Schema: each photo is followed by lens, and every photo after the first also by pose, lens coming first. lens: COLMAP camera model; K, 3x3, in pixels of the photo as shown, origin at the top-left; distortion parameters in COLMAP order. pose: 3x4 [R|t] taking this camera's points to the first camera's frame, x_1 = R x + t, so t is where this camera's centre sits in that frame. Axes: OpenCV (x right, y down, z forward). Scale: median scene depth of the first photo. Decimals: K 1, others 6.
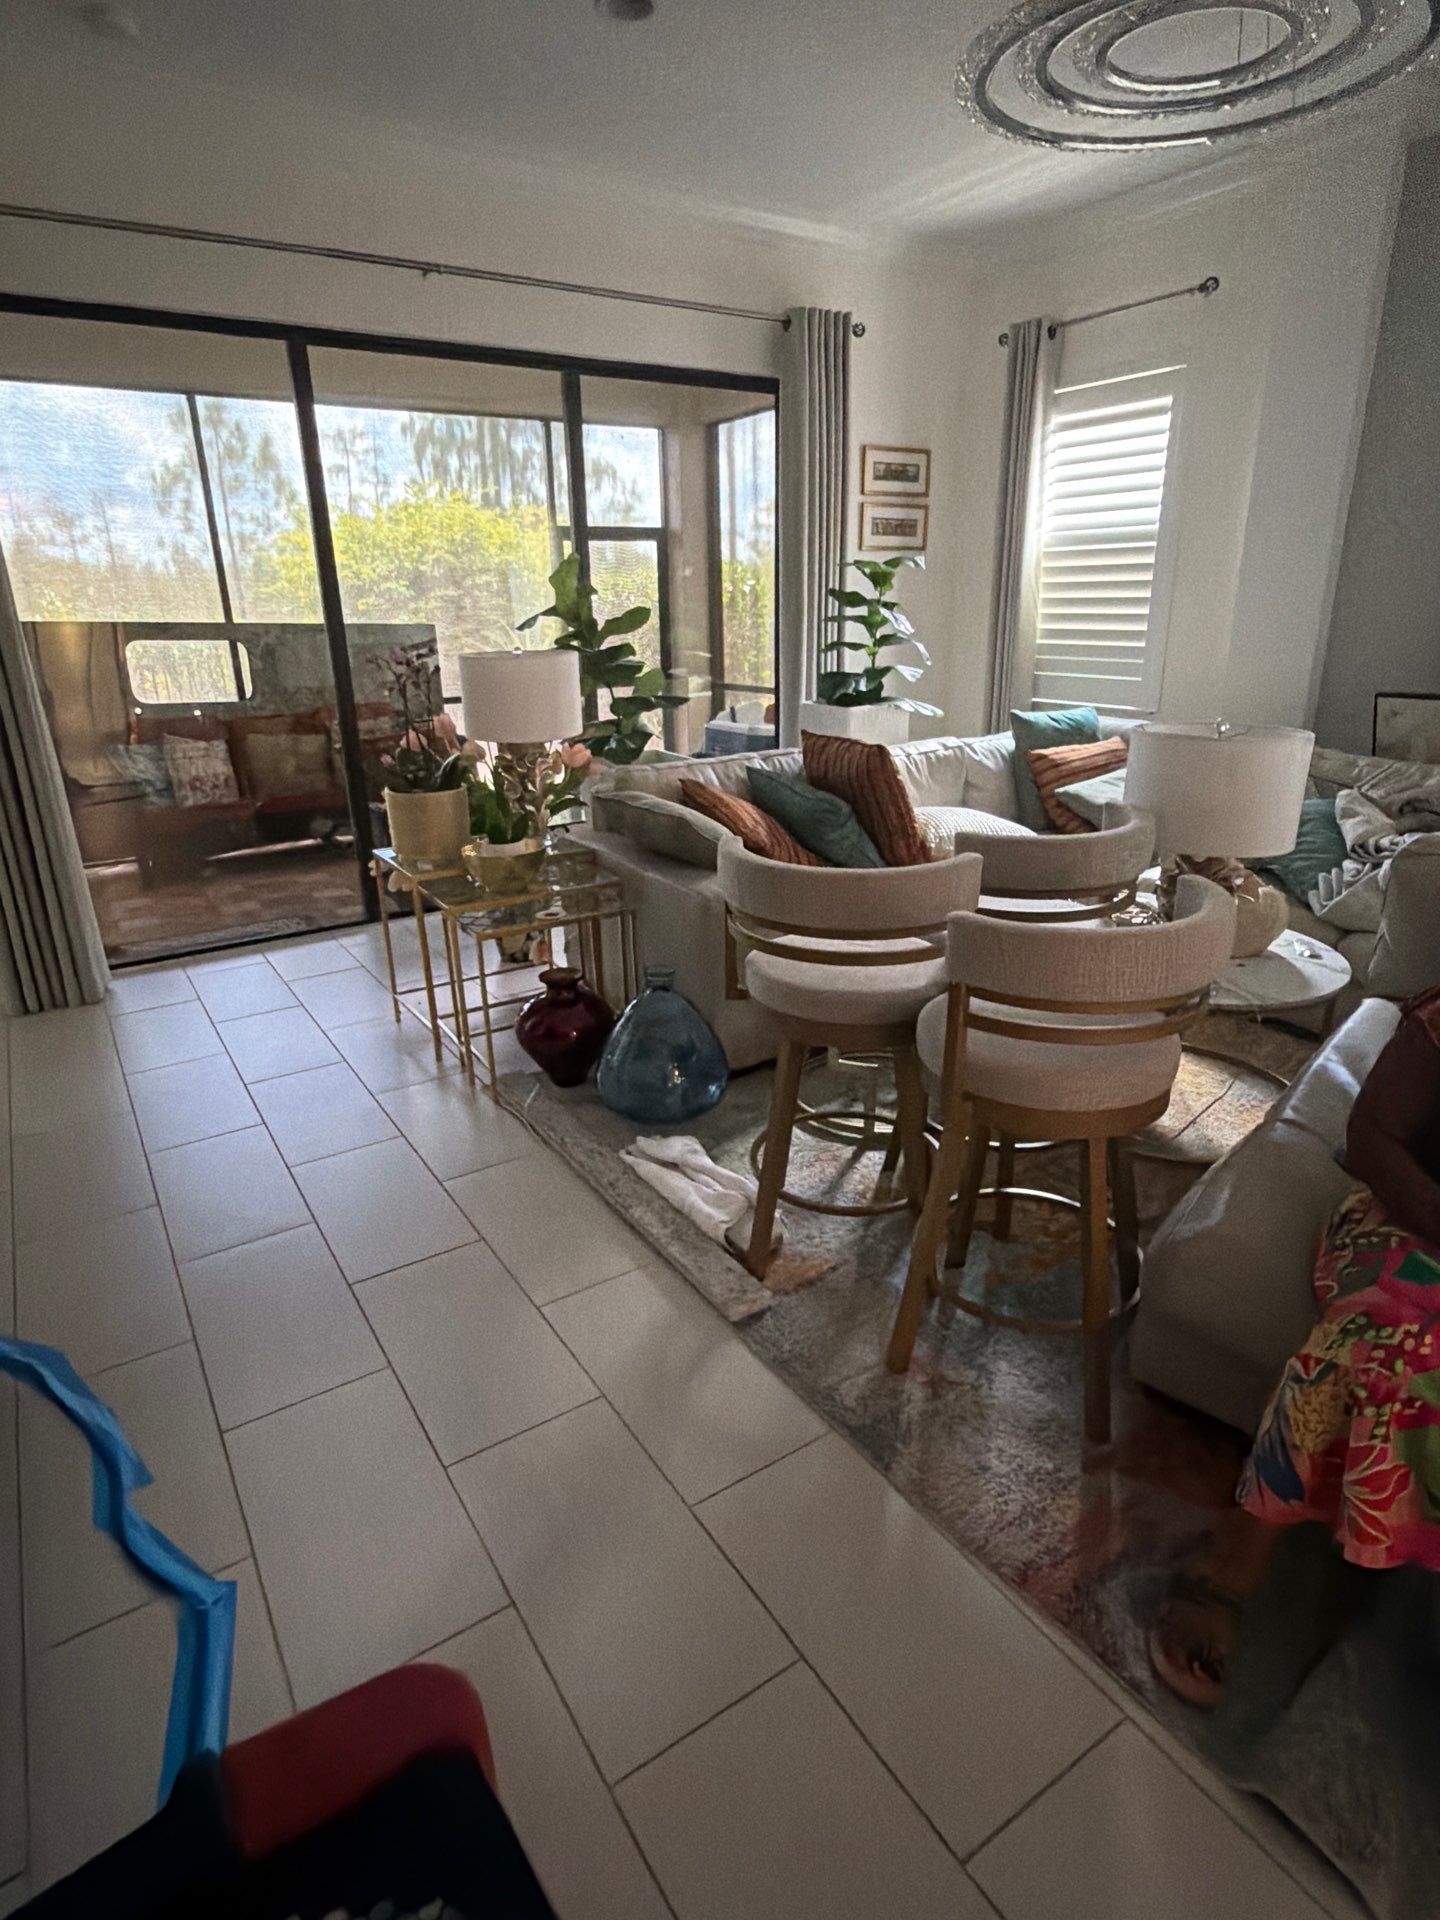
lens RADIAL K [[1054.2, 0, 725.8], [0, 1054.2, 970.7], [0, 0, 1]] dist [-0.001690, -0.000337]
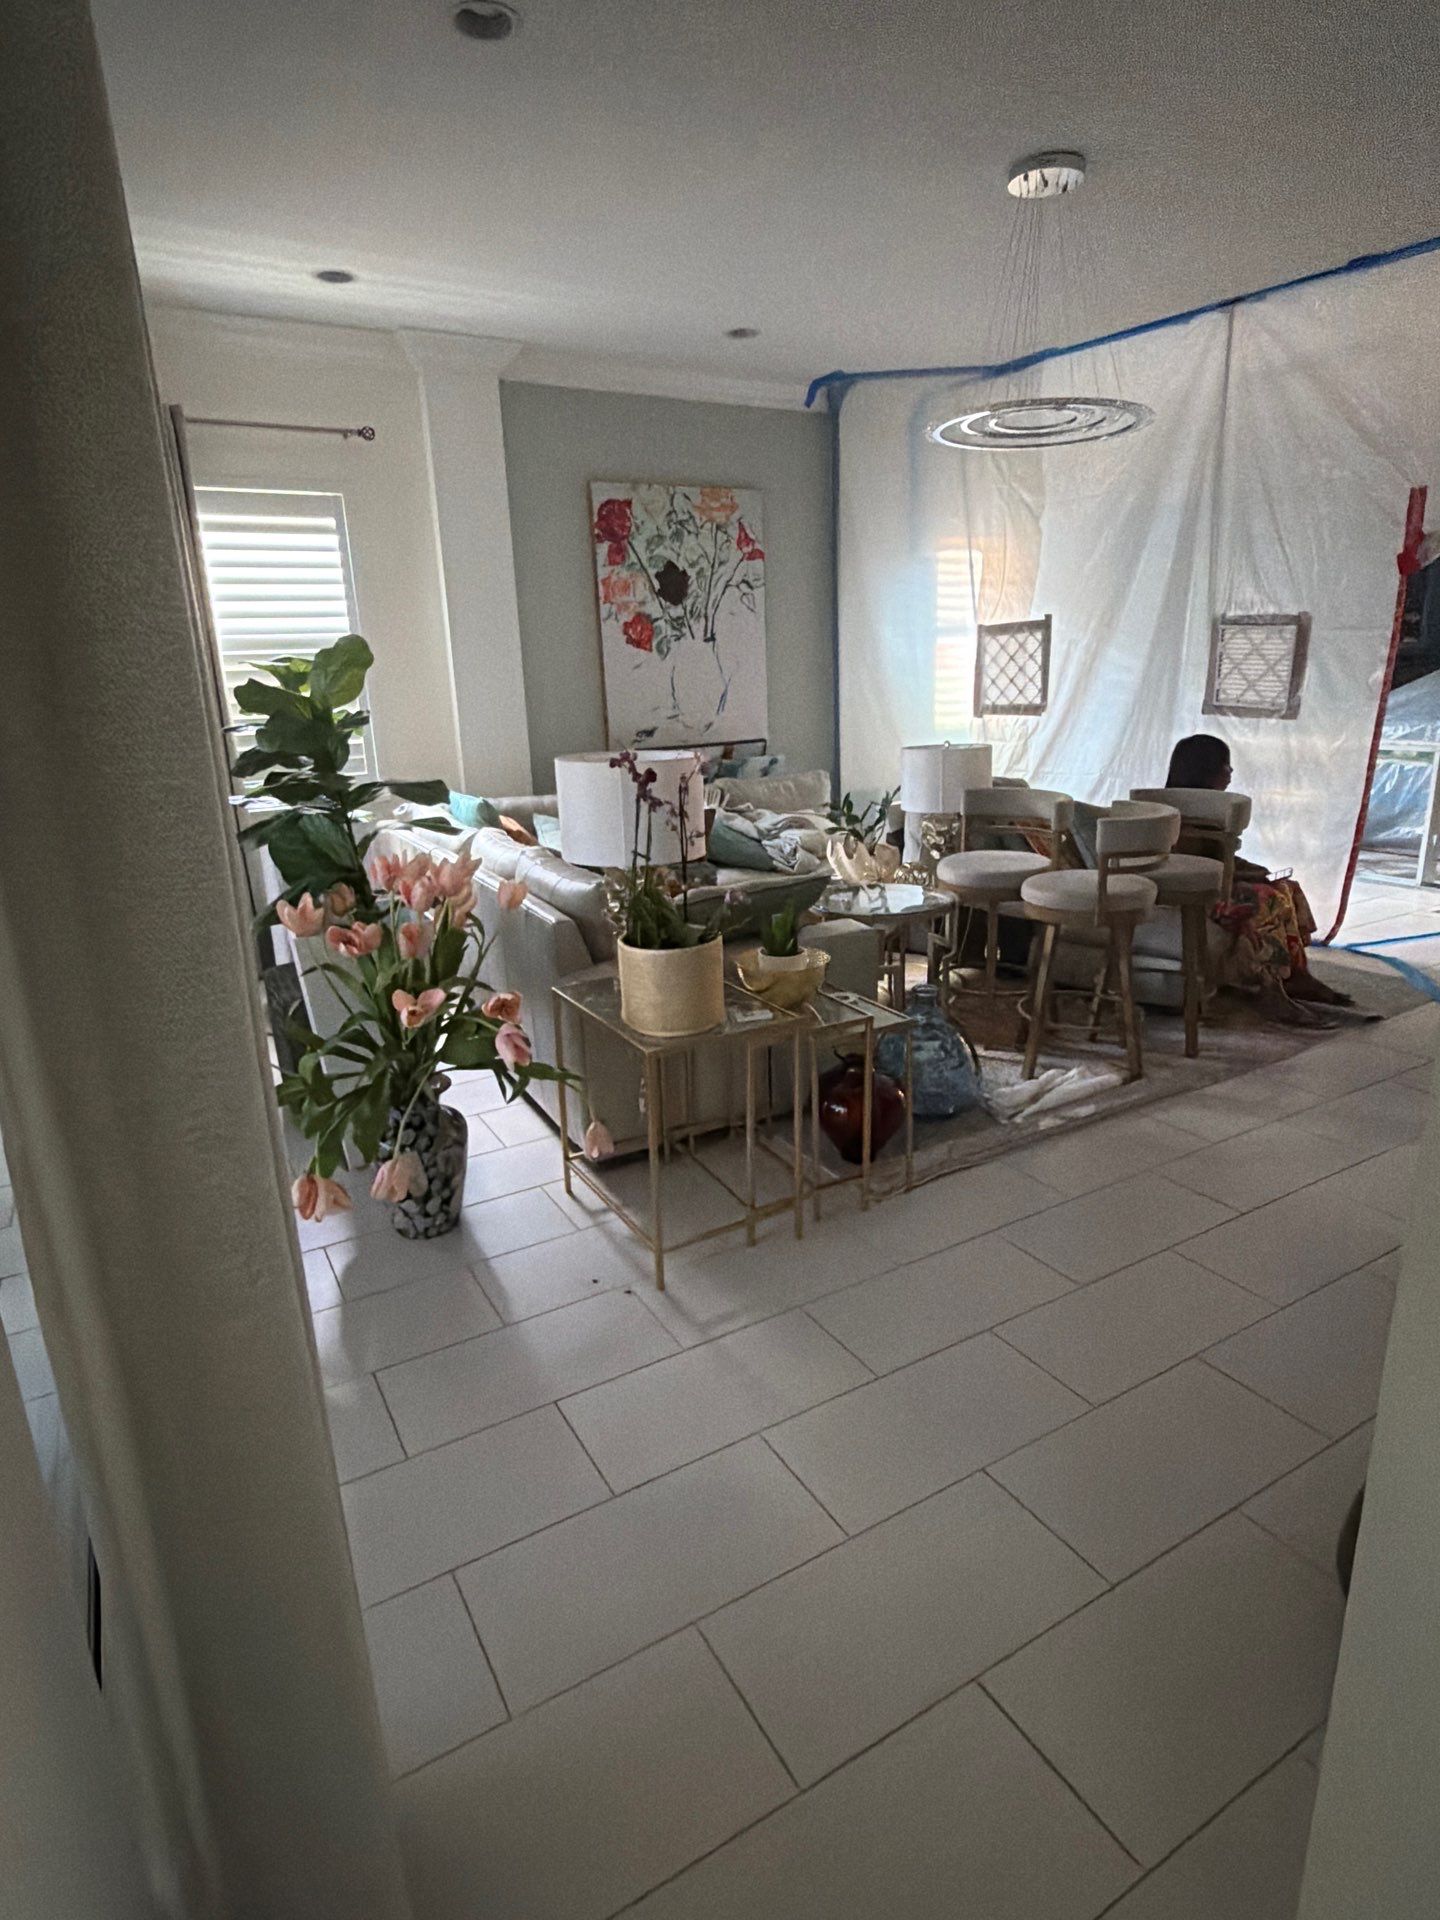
lens RADIAL K [[1054.2, 0, 725.8], [0, 1054.2, 970.7], [0, 0, 1]] dist [-0.001690, -0.000337]
pose [[0.040469, -0.250050, 0.967387, -1.051052], [0.365831, 0.904661, 0.218533, -0.308505], [-0.929801, 0.345056, 0.128087, 0.931242]]
